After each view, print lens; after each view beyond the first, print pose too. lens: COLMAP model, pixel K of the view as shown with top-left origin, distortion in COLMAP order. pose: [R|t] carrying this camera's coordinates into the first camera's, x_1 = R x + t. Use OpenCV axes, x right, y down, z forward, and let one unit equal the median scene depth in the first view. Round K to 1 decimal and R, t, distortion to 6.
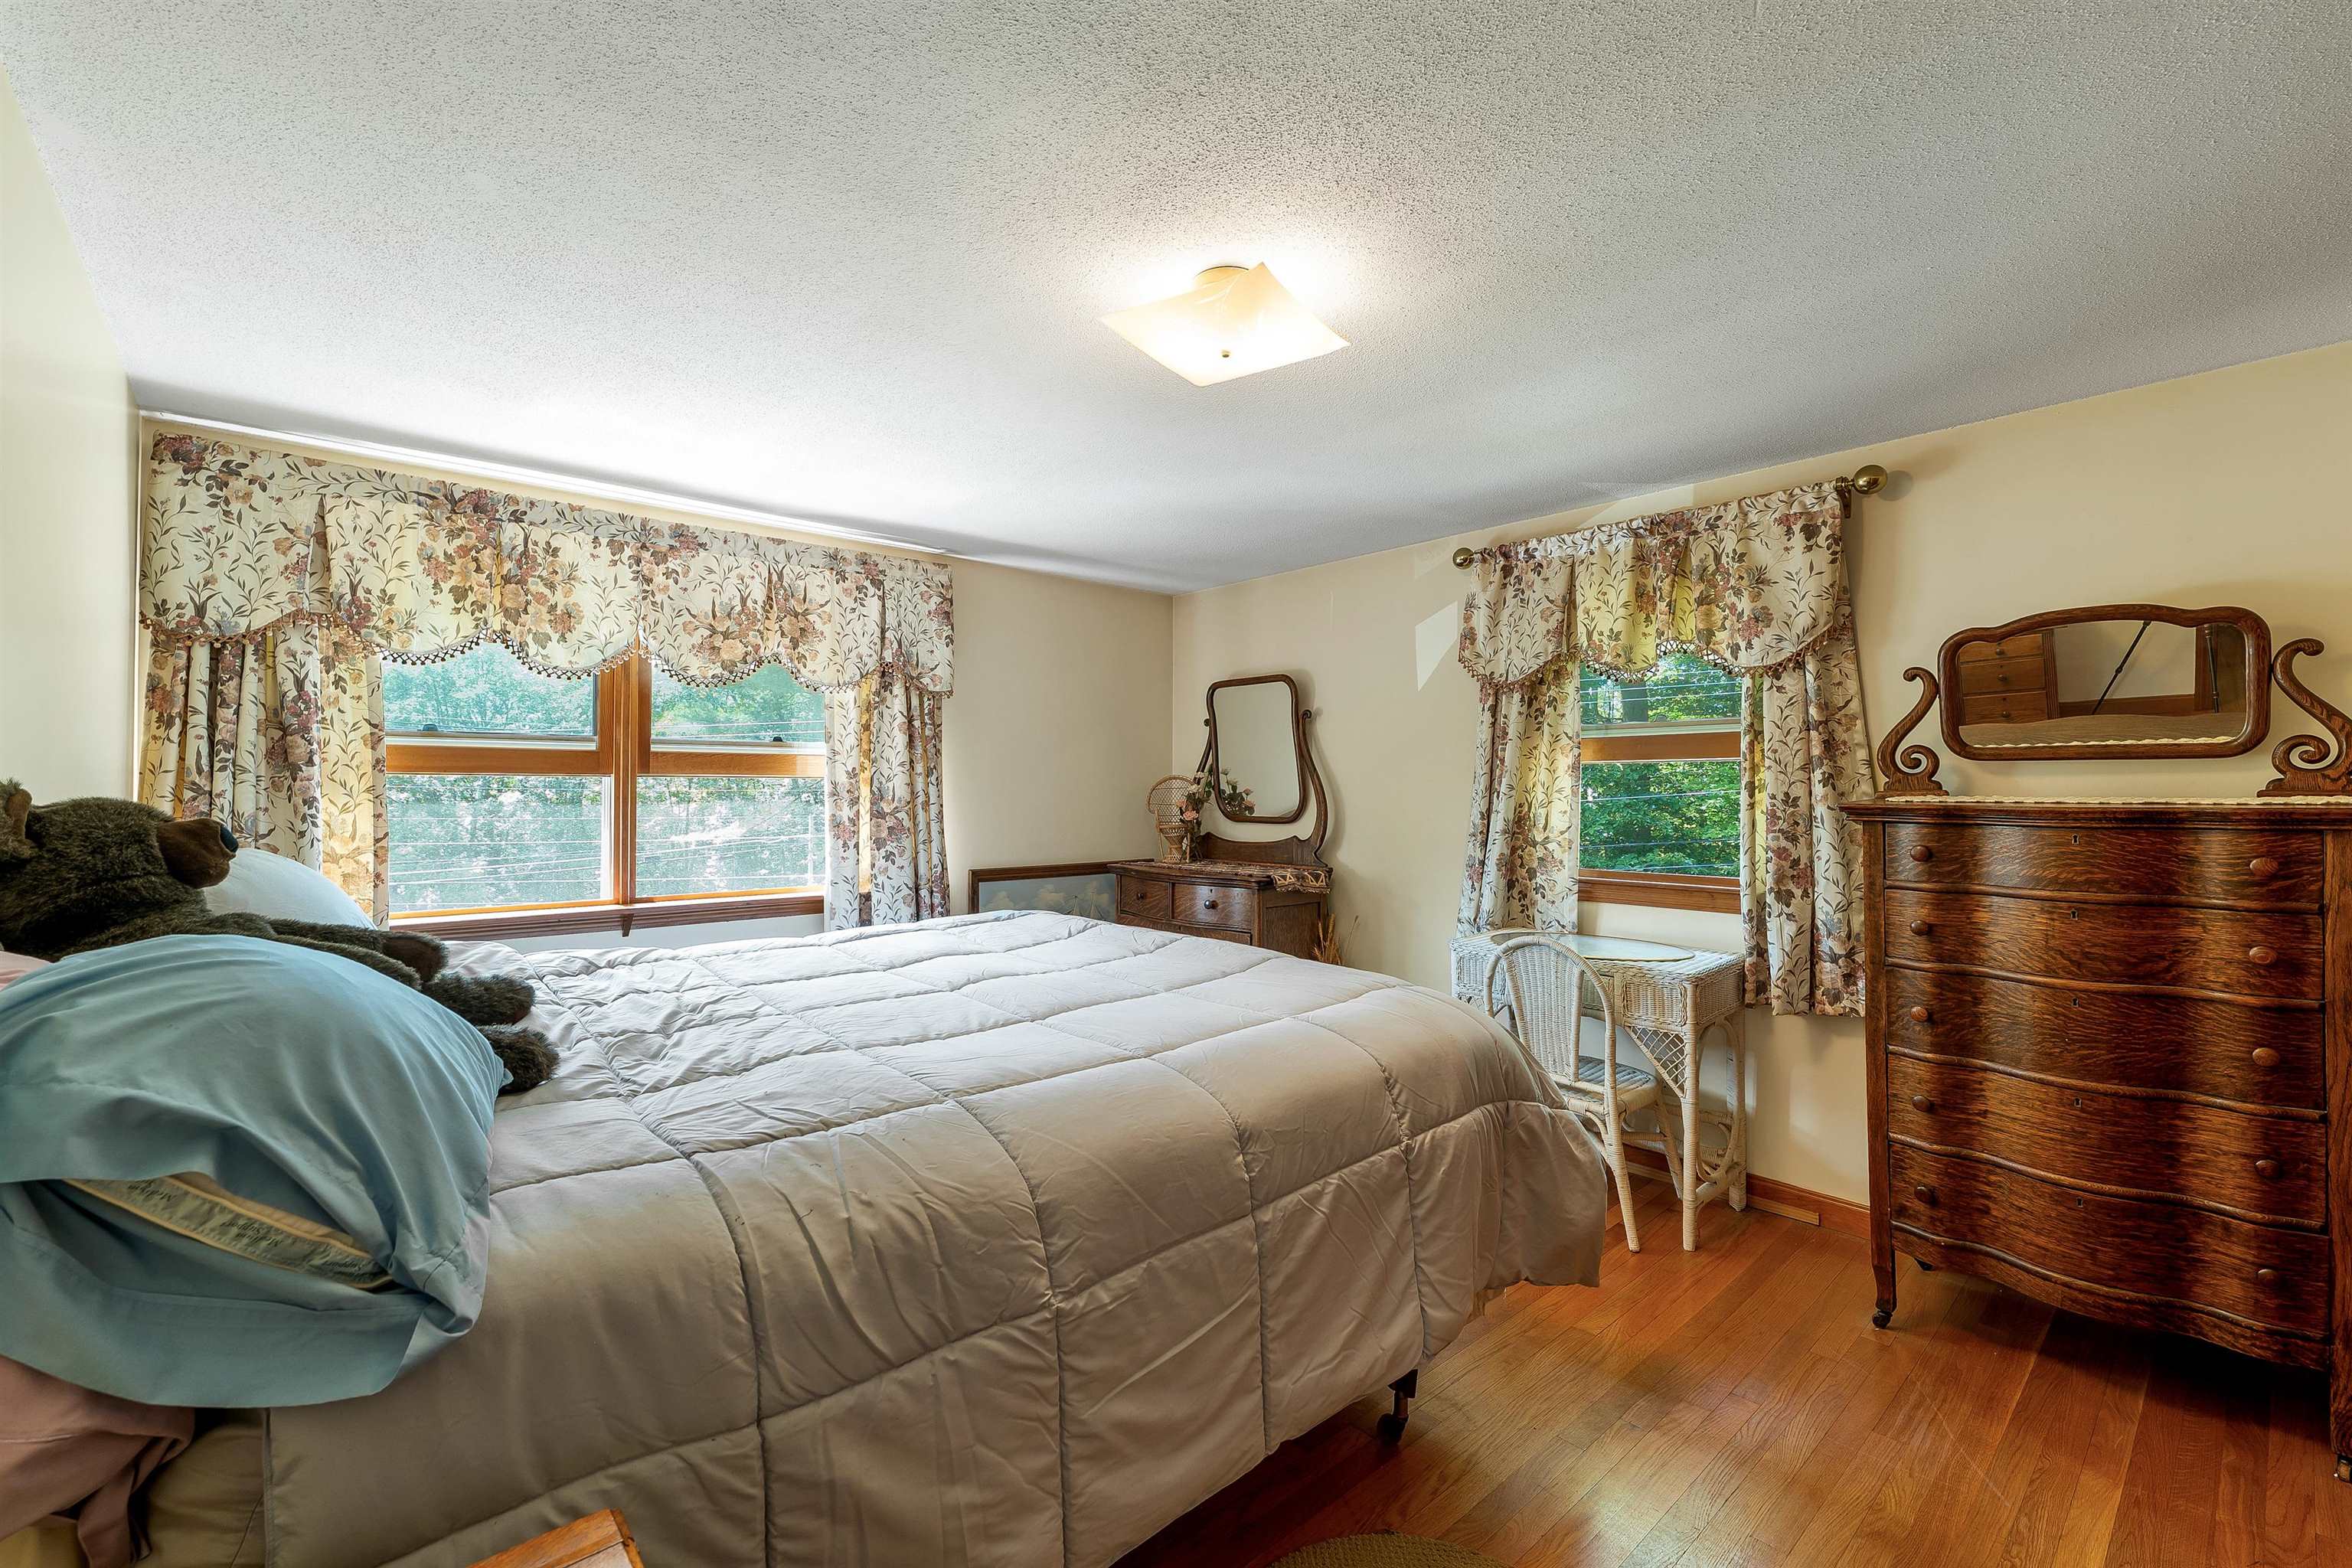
lens RADIAL K [[1014.3, 0, 1176.0], [0, 1014.3, 784.0], [0, 0, 1]] dist [0.002116, -0.000023]
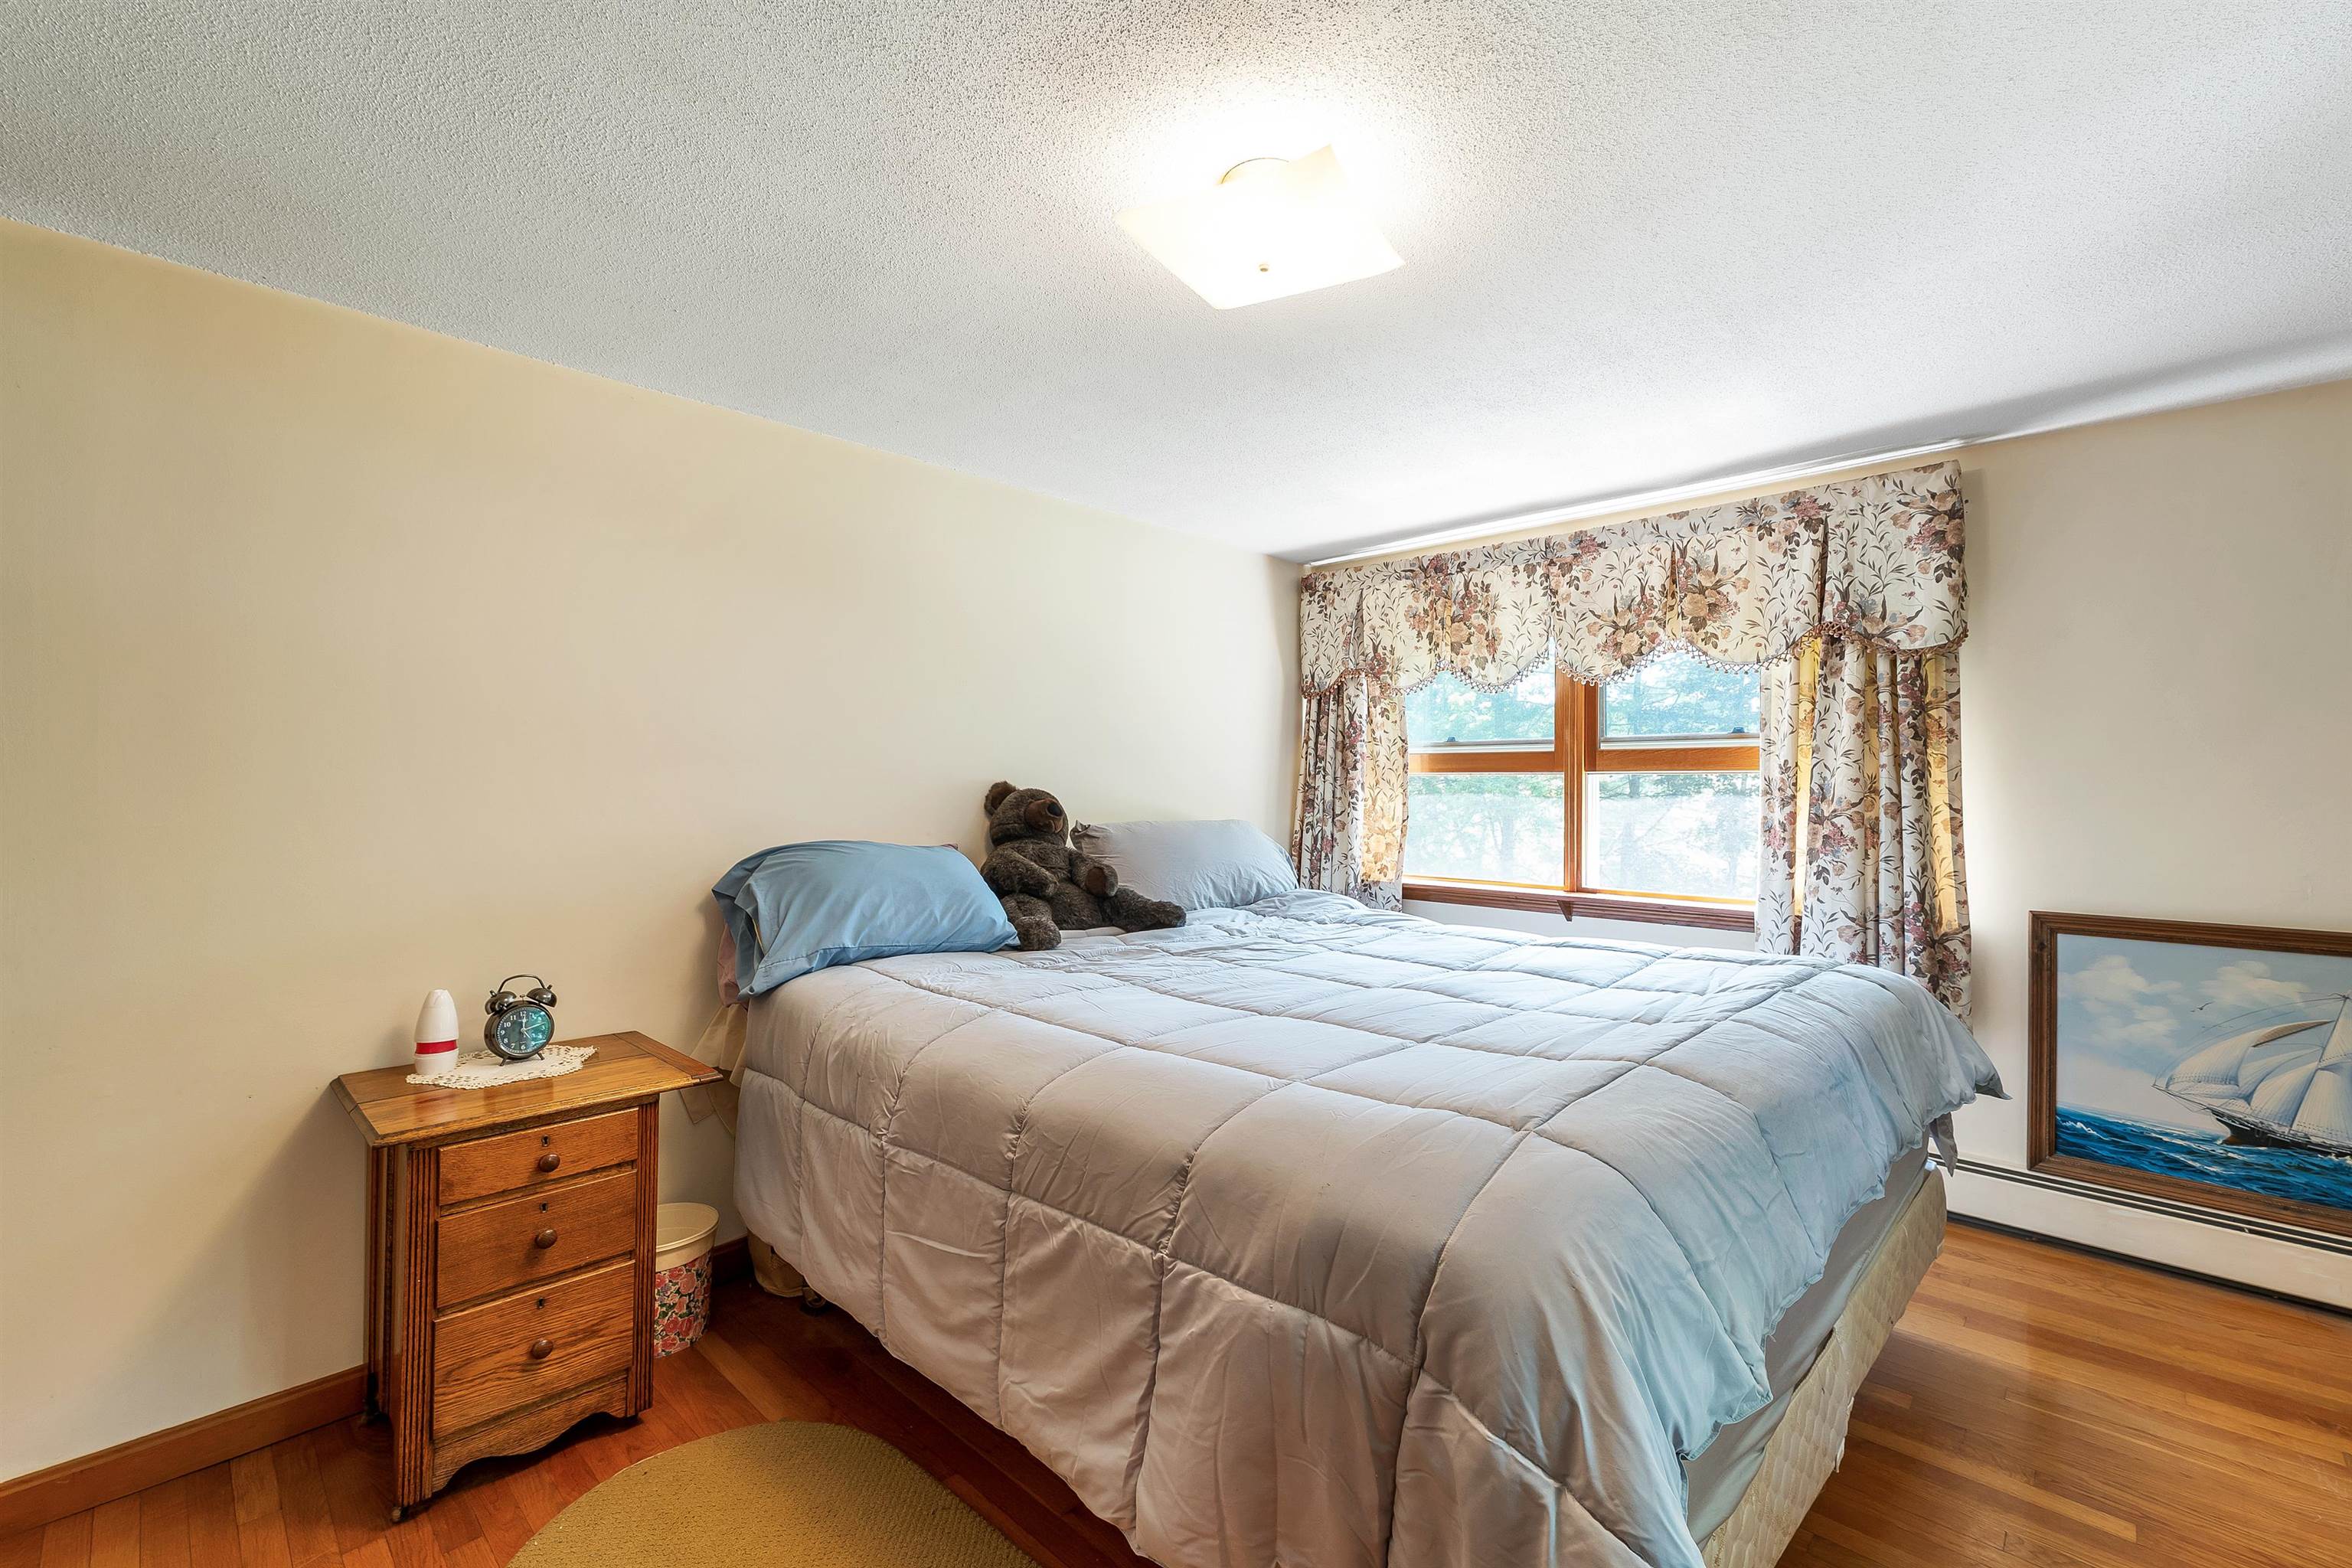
lens RADIAL K [[1006.1, 0, 1173.1], [0, 1006.1, 799.9], [0, 0, 1]] dist [0.002927, 0.000257]
pose [[0.060542, 0.014284, -0.998063, 0.534655], [0.001714, 0.999895, 0.014414, 0.003797], [0.998164, -0.002583, 0.060511, 0.535110]]
